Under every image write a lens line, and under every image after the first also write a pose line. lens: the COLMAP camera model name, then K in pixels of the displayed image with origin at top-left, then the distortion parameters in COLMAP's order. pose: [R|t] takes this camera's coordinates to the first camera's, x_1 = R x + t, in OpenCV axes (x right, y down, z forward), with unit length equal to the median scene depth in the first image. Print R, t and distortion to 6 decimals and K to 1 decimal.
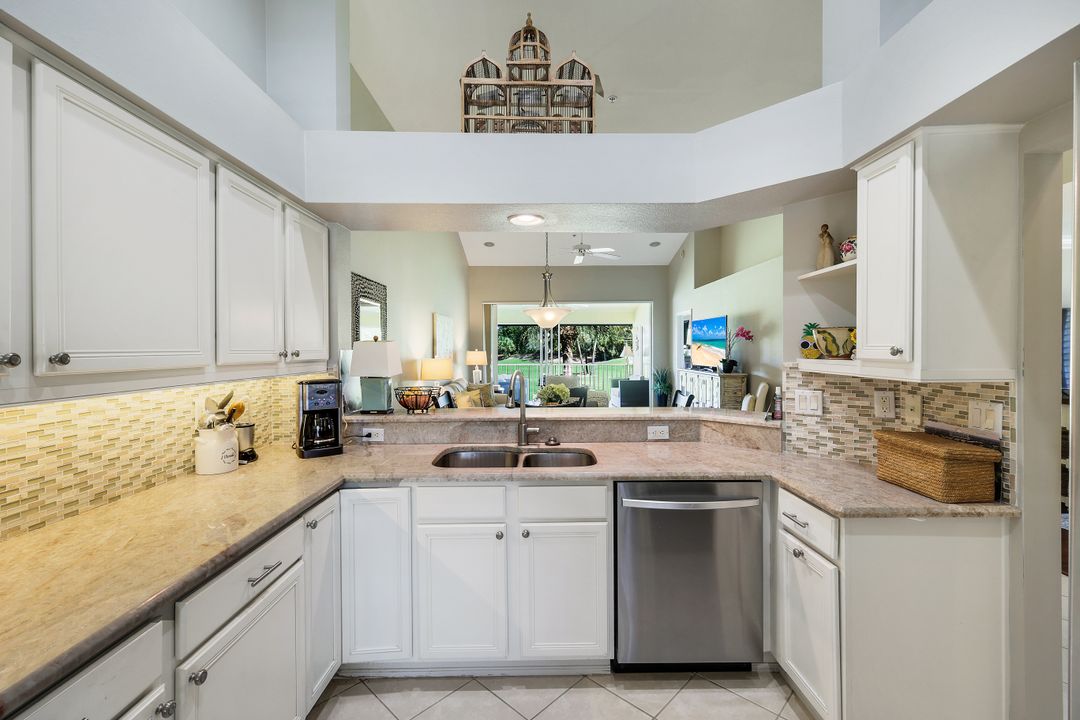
lens RADIAL K [[473.4, 0, 542.1], [0, 473.4, 353.5], [0, 0, 1]] dist [0.001408, 0.000387]
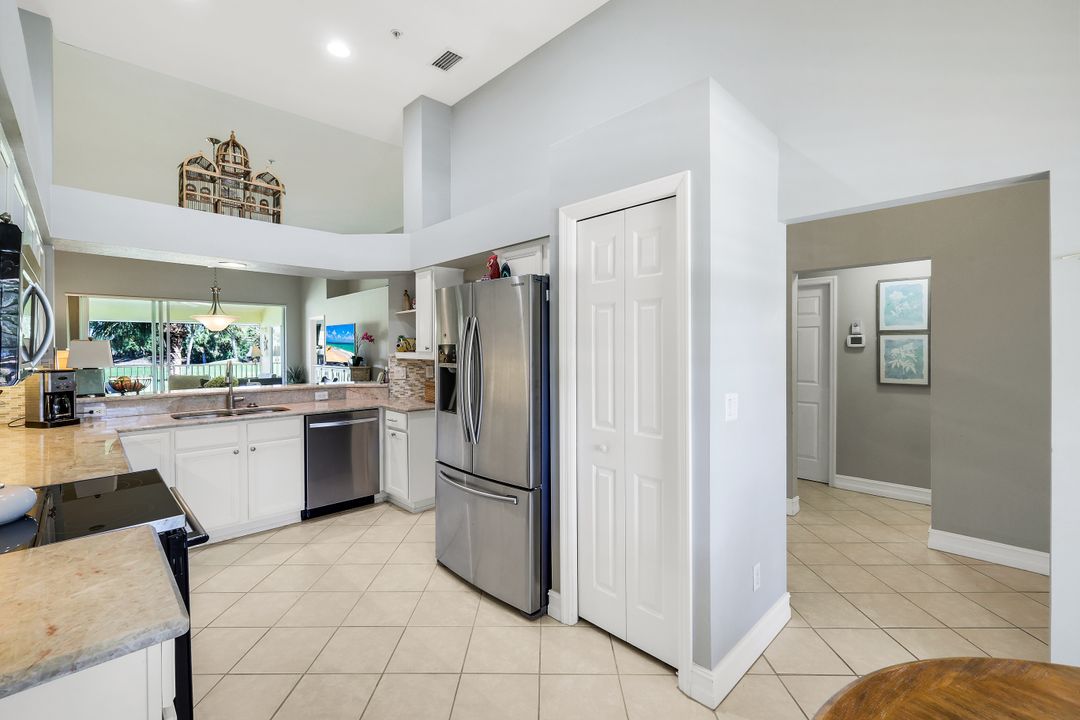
lens RADIAL K [[473.4, 0, 542.1], [0, 473.4, 353.5], [0, 0, 1]] dist [0.001408, 0.000387]
pose [[0.725126, -0.004587, 0.688601, -0.408653], [0.005424, 0.999985, 0.000949, 0.017086], [-0.688595, 0.003047, 0.725140, -0.917738]]
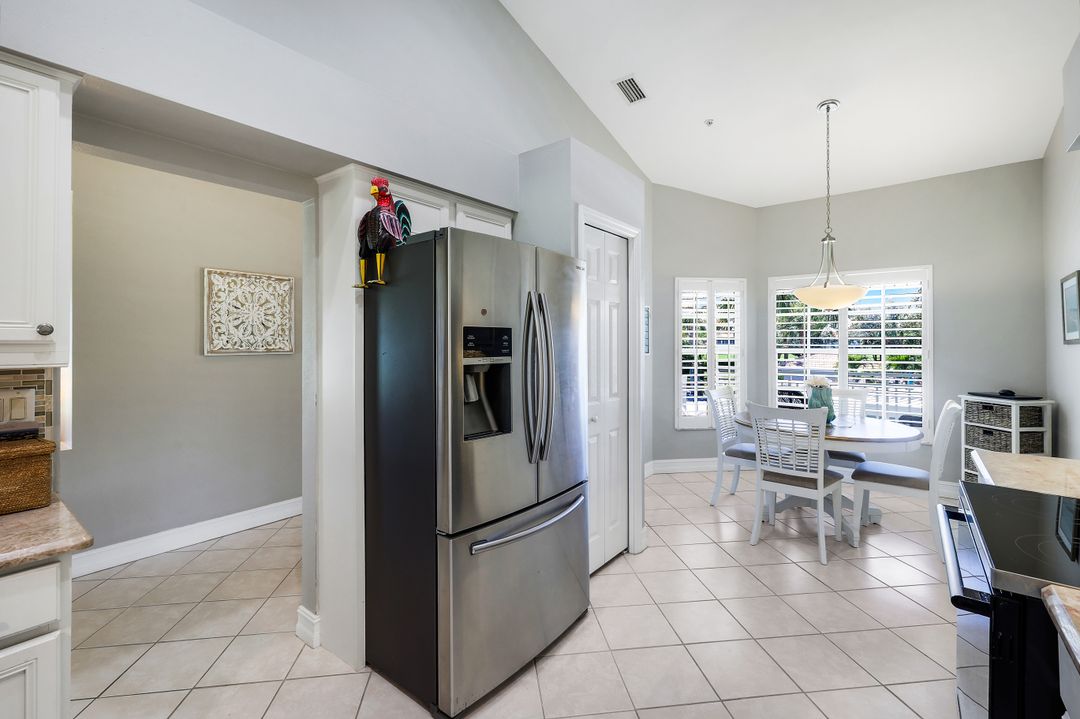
lens RADIAL K [[467.9, 0, 542.3], [0, 467.9, 342.8], [0, 0, 1]] dist [0.000181, 0.000038]
pose [[-0.780011, 0.012482, 0.625641, -0.271837], [0.015668, 0.999877, -0.000415, 0.021193], [-0.625570, 0.009479, -0.780111, 0.745249]]
